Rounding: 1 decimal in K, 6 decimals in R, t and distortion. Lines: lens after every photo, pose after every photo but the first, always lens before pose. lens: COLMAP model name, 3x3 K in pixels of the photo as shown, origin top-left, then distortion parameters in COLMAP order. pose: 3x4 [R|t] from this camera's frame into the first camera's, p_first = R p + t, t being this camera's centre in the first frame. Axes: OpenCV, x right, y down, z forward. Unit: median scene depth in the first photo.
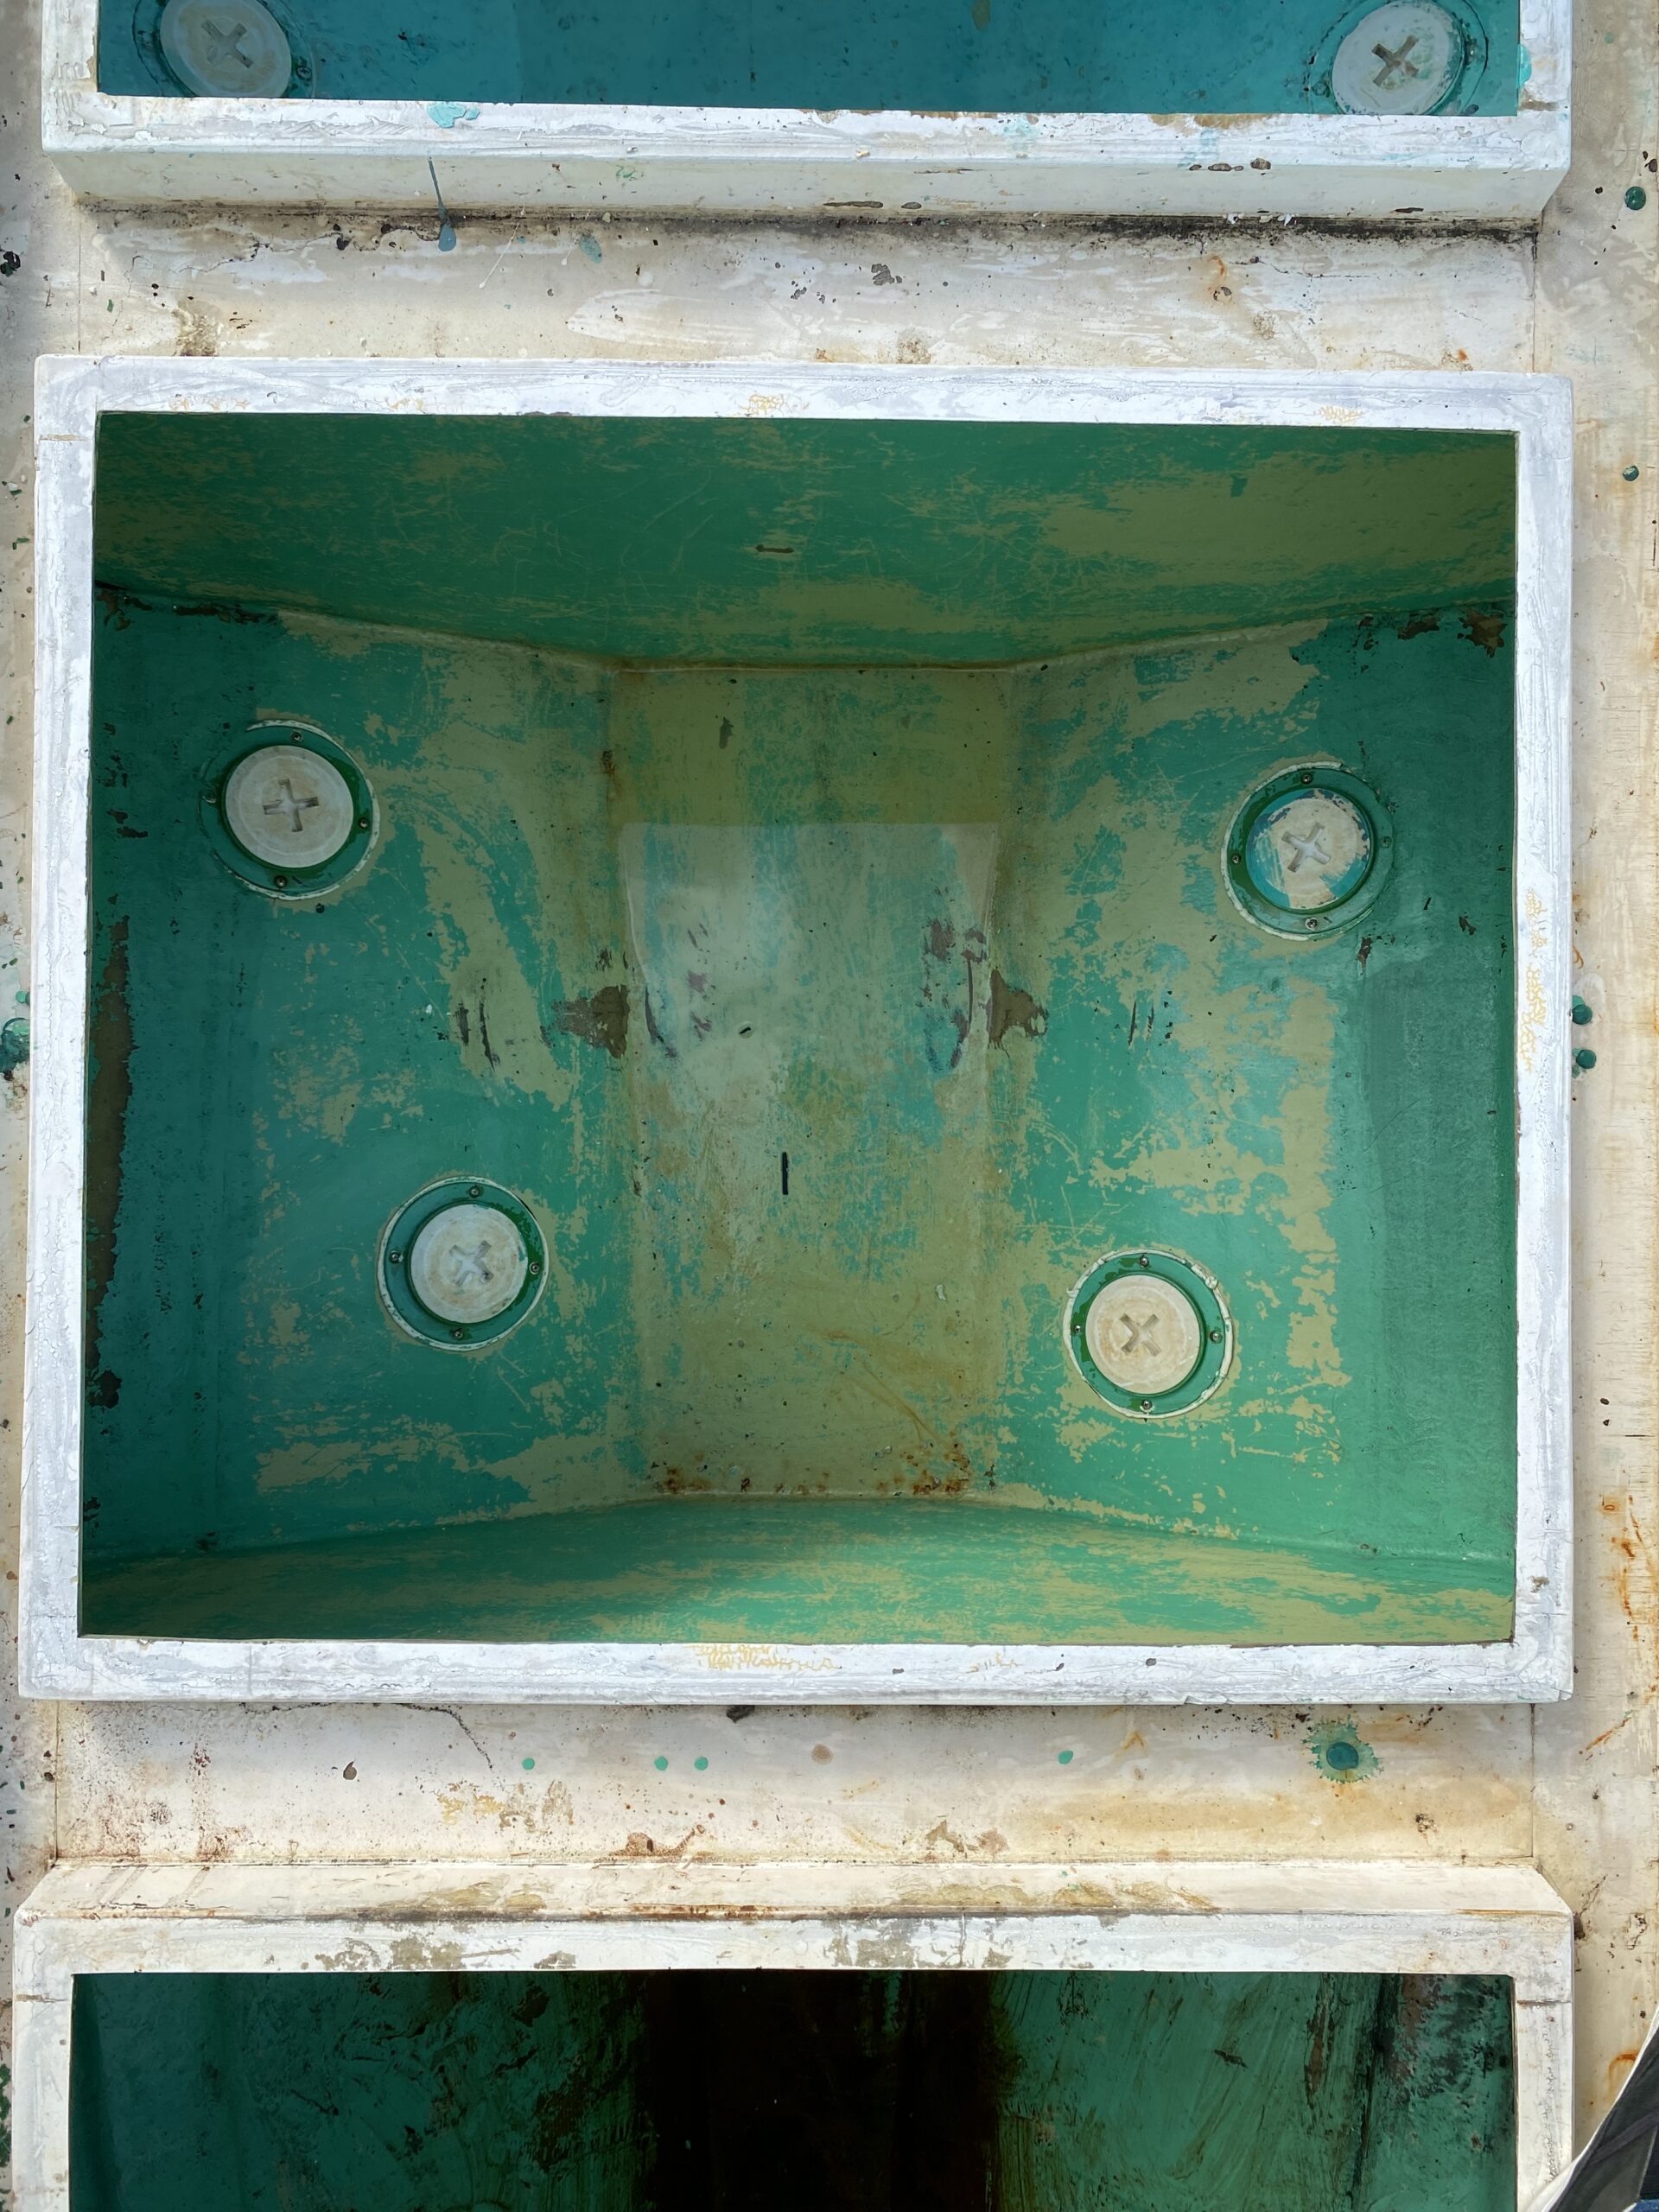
lens RADIAL K [[1688.4, 0, 834.1], [0, 1688.4, 1092.1], [0, 0, 1]] dist [0.009620, -0.001602]
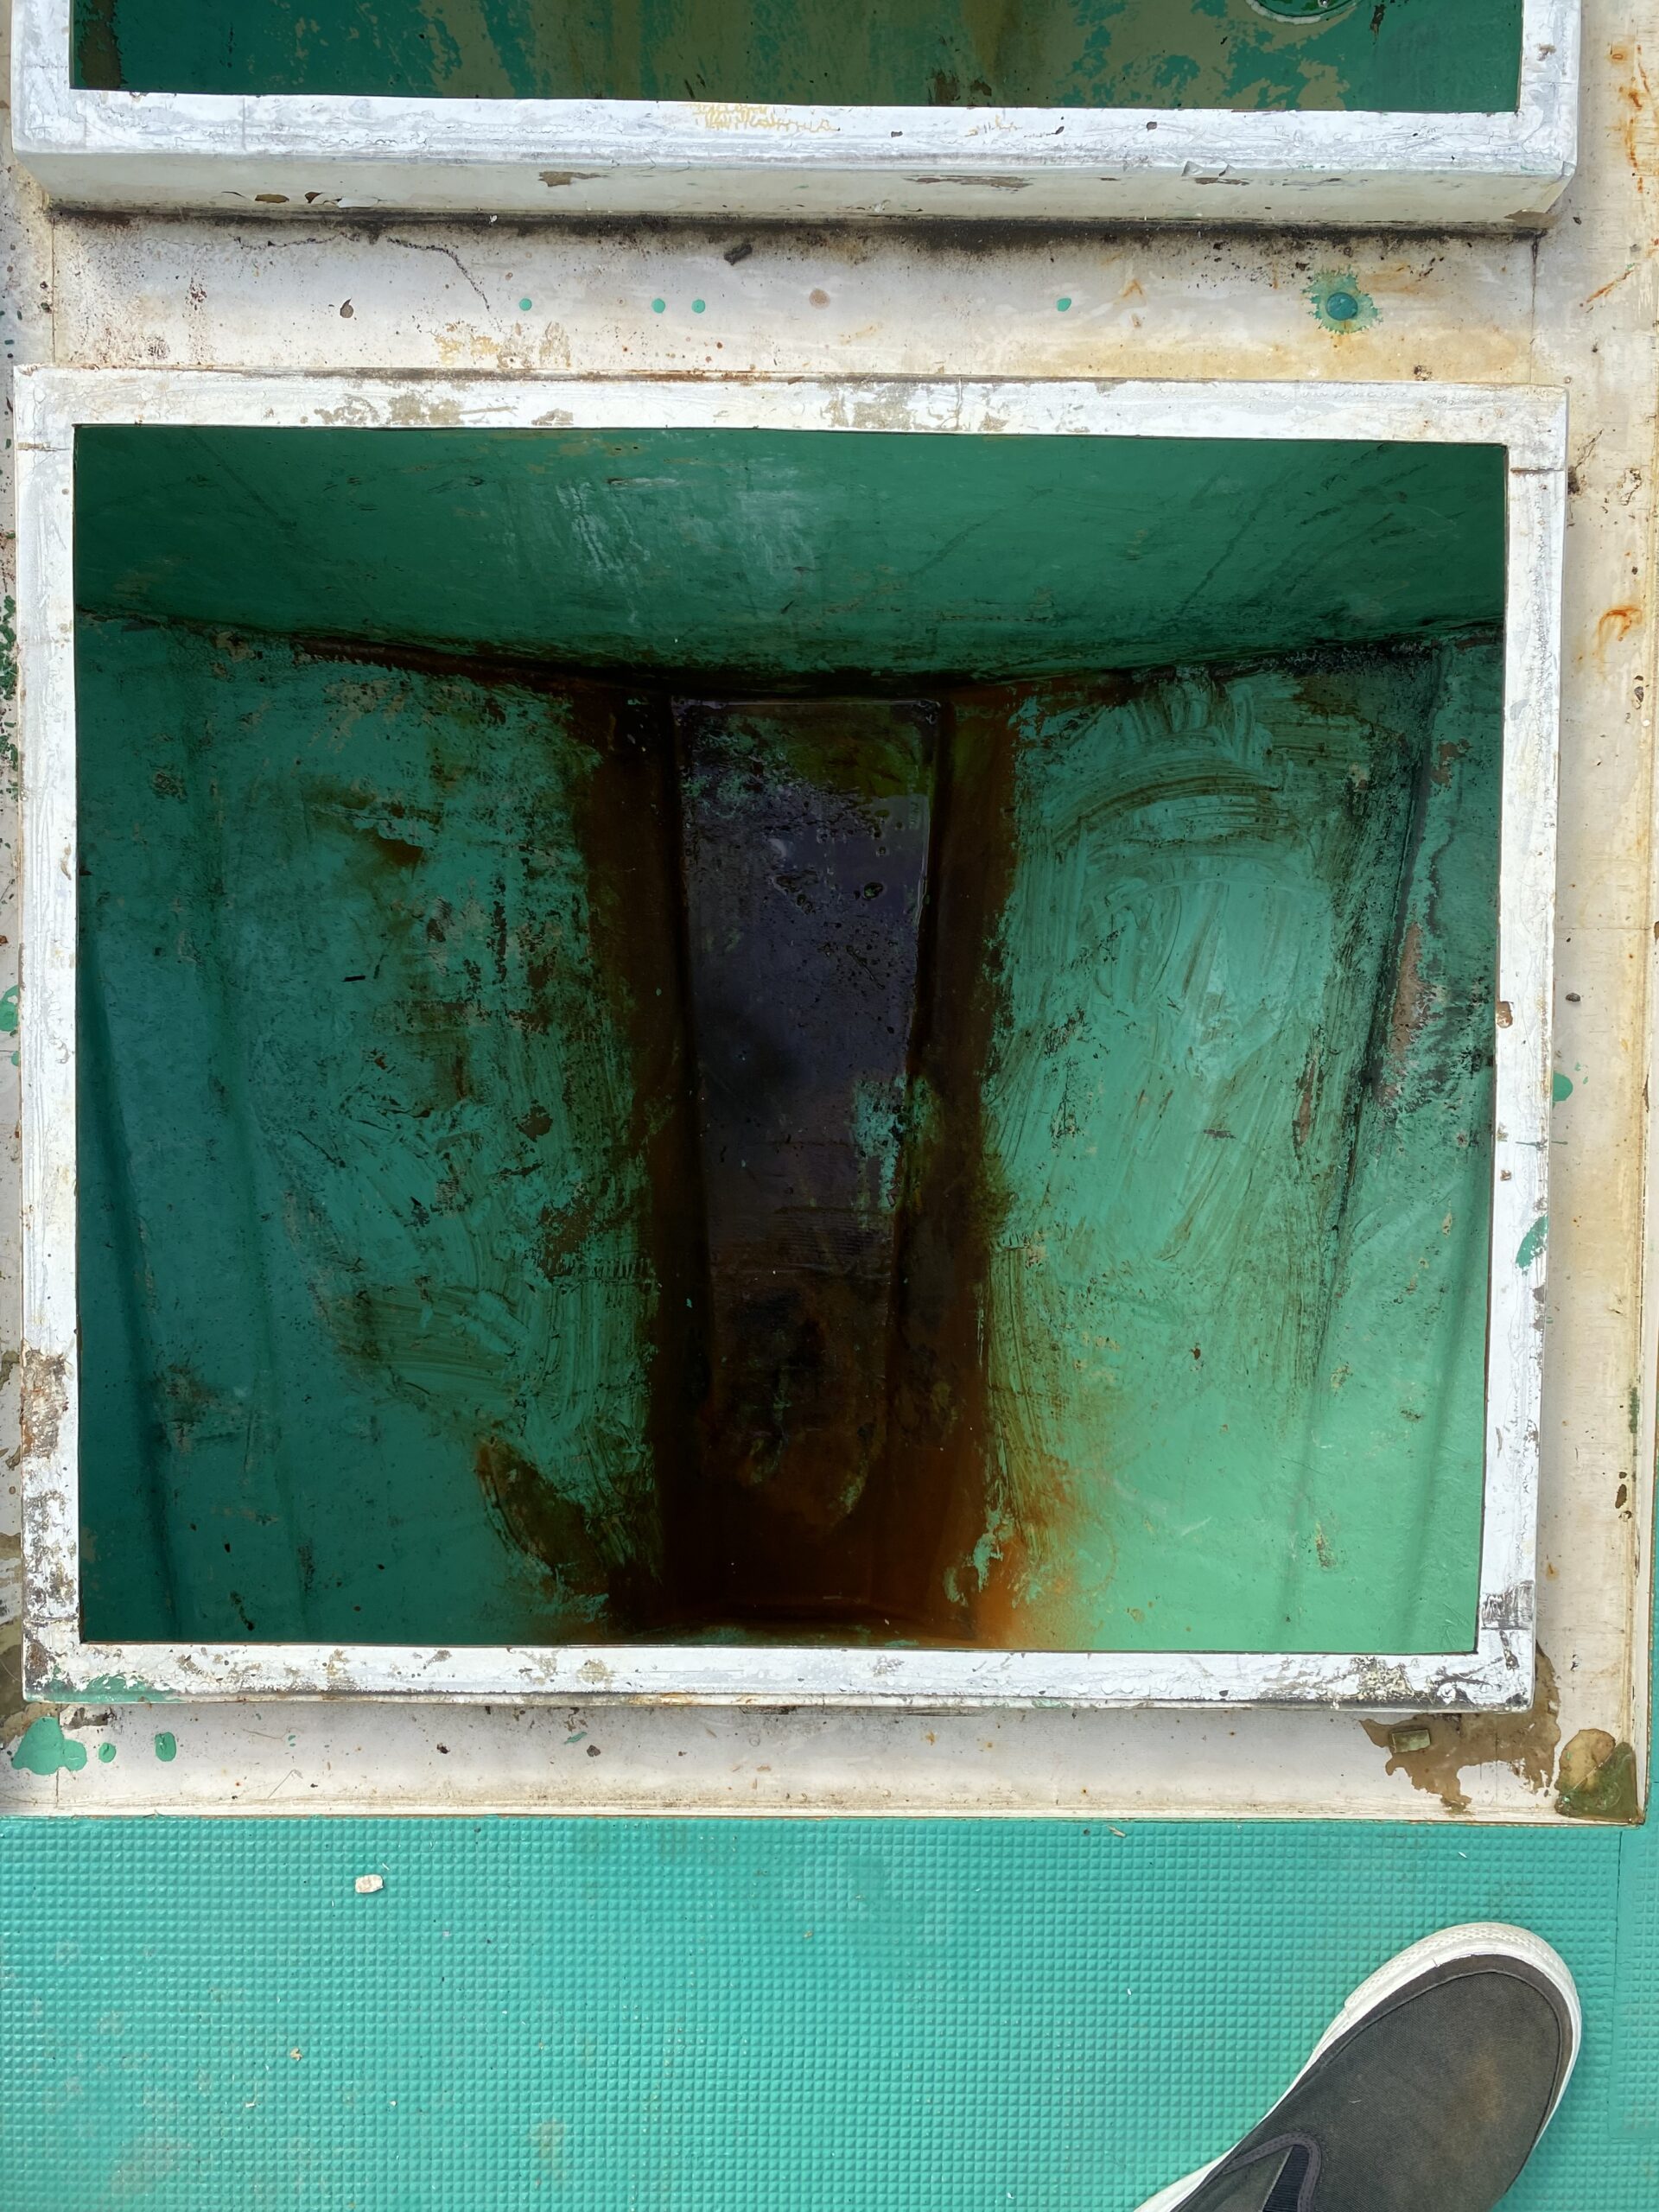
lens RADIAL K [[1672.4, 0, 829.5], [0, 1672.4, 1106.0], [0, 0, 1]] dist [0.047261, -0.042994]
pose [[0.999985, 0.003828, -0.004007, 0.004441], [-0.003671, 0.999248, 0.038595, 0.826351], [0.004152, -0.038580, 0.999247, -0.013613]]
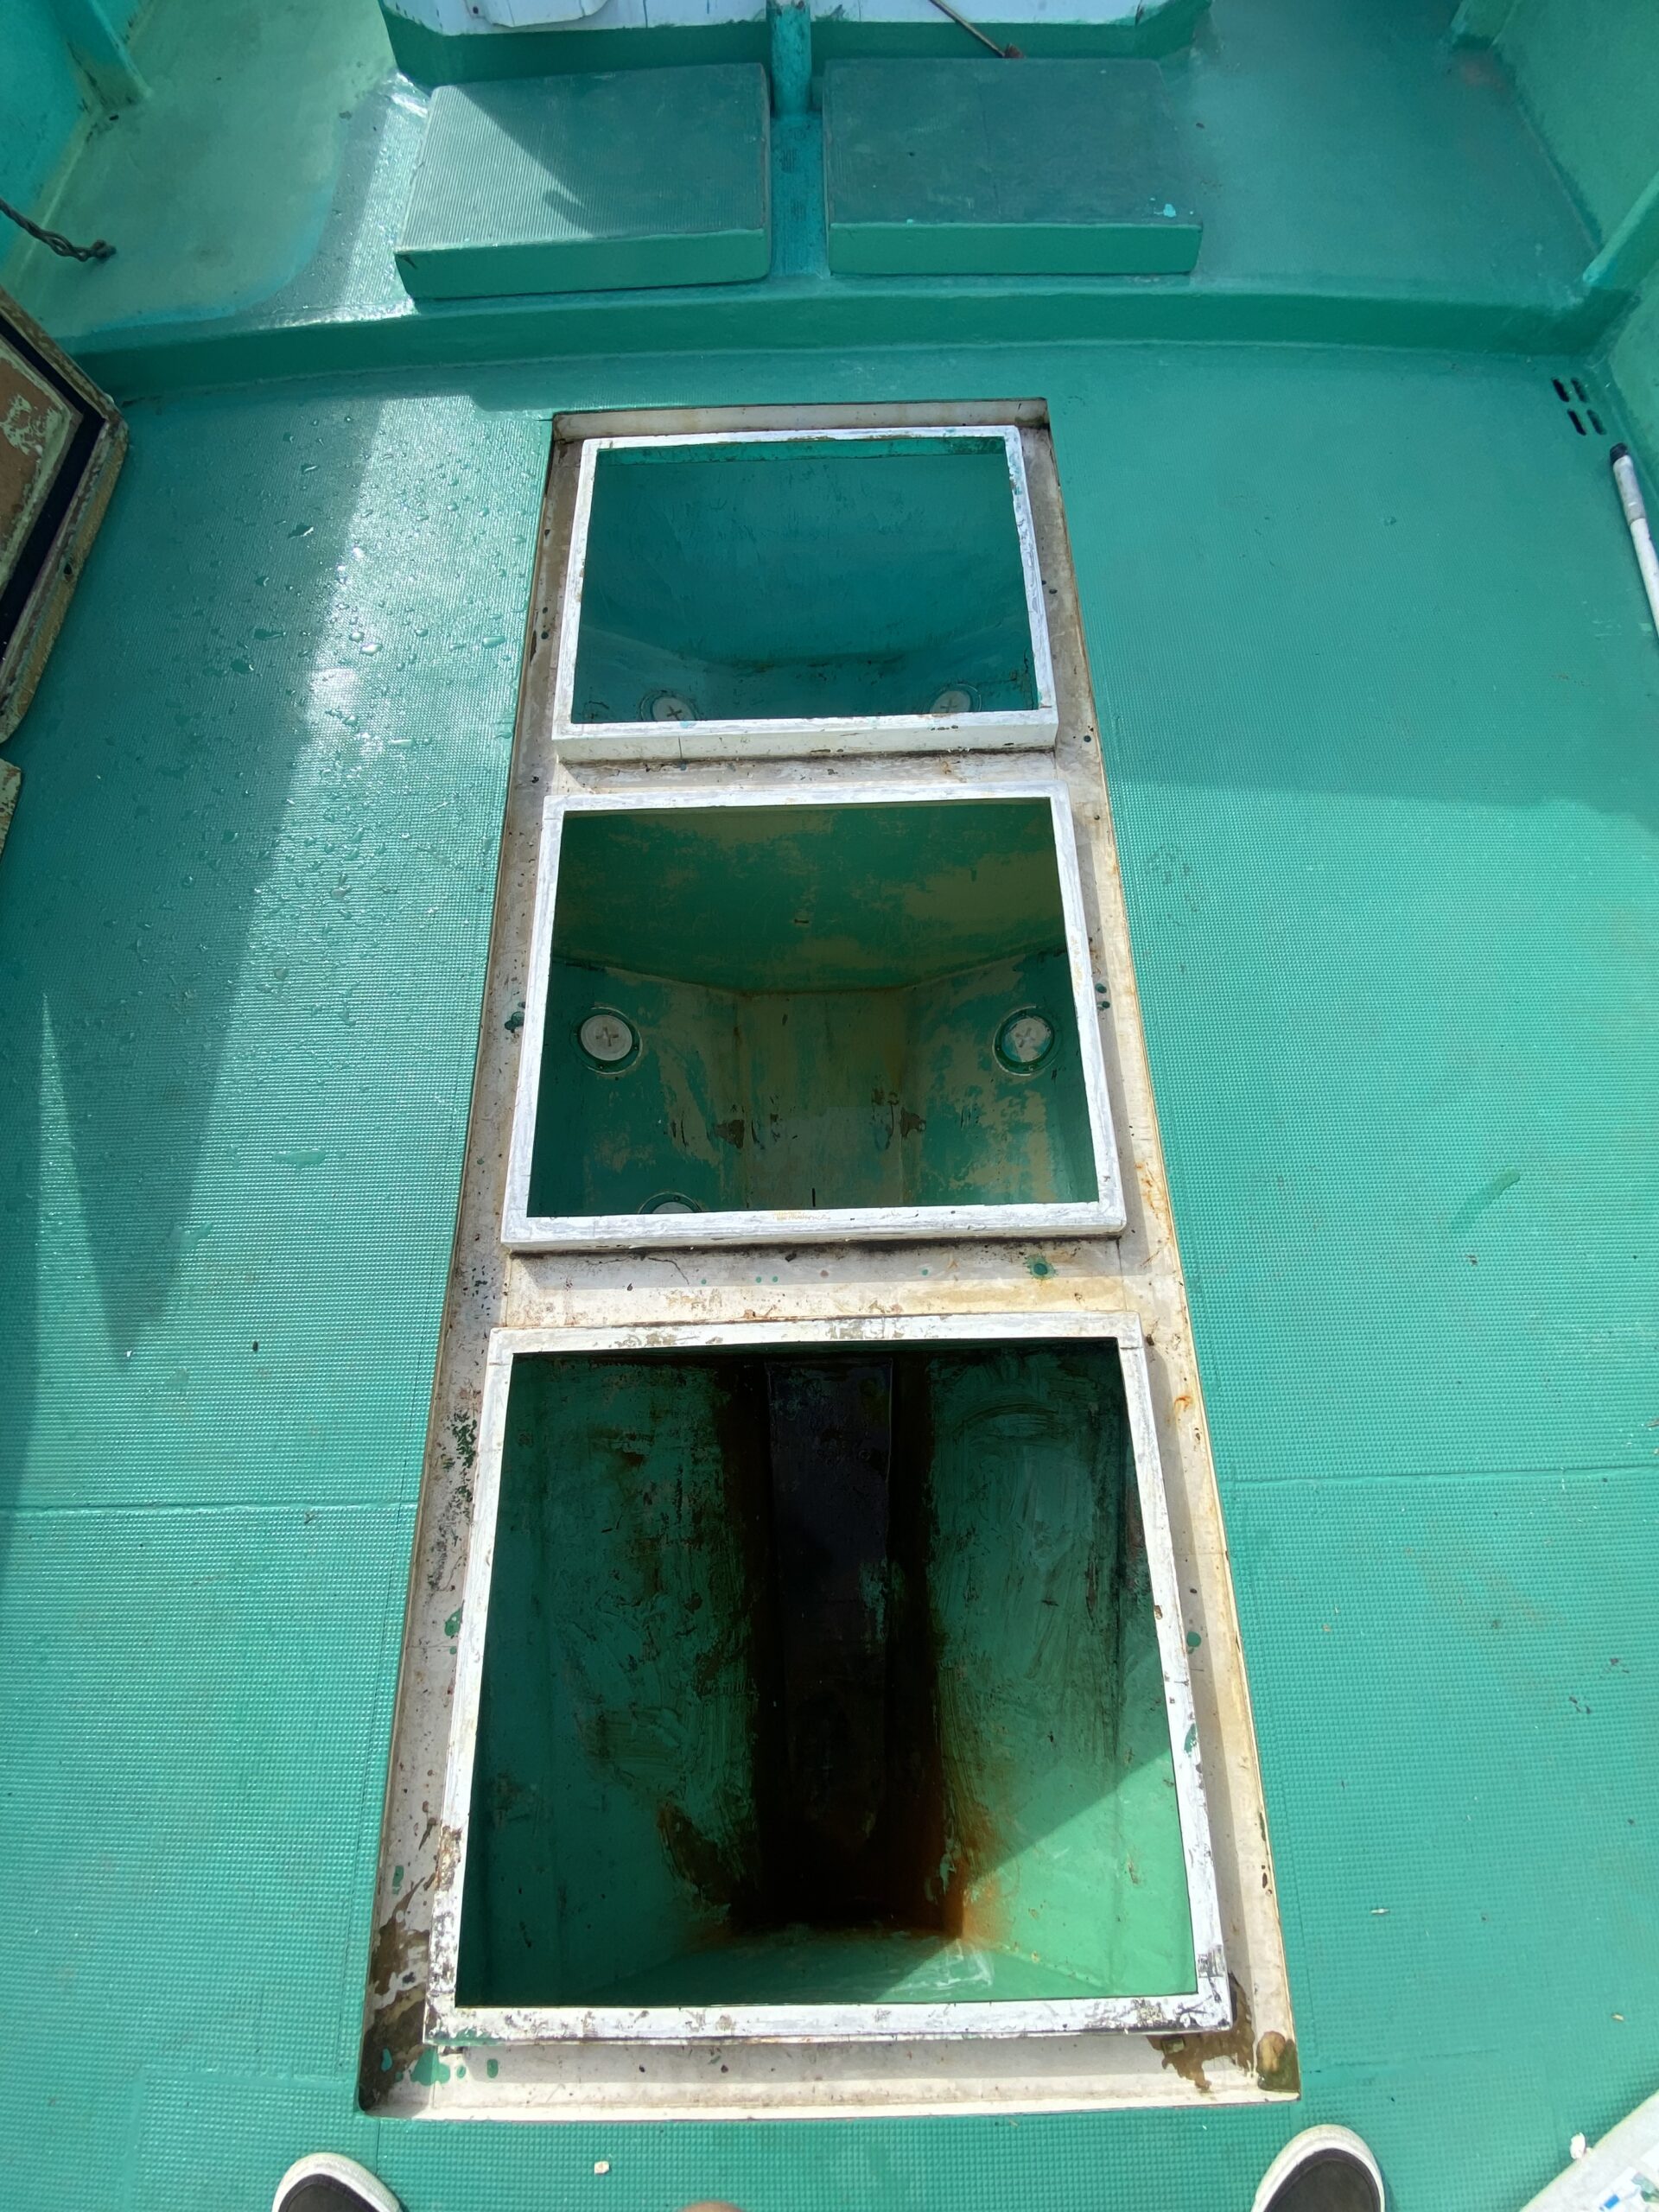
lens RADIAL K [[890.3, 0, 832.9], [0, 890.3, 1119.7], [0, 0, 1]] dist [0.041658, -0.028666]
pose [[0.999160, -0.037863, -0.015679, 0.033091], [0.030855, 0.946843, -0.320211, 0.587946], [0.026970, 0.319459, 0.947216, -0.277281]]
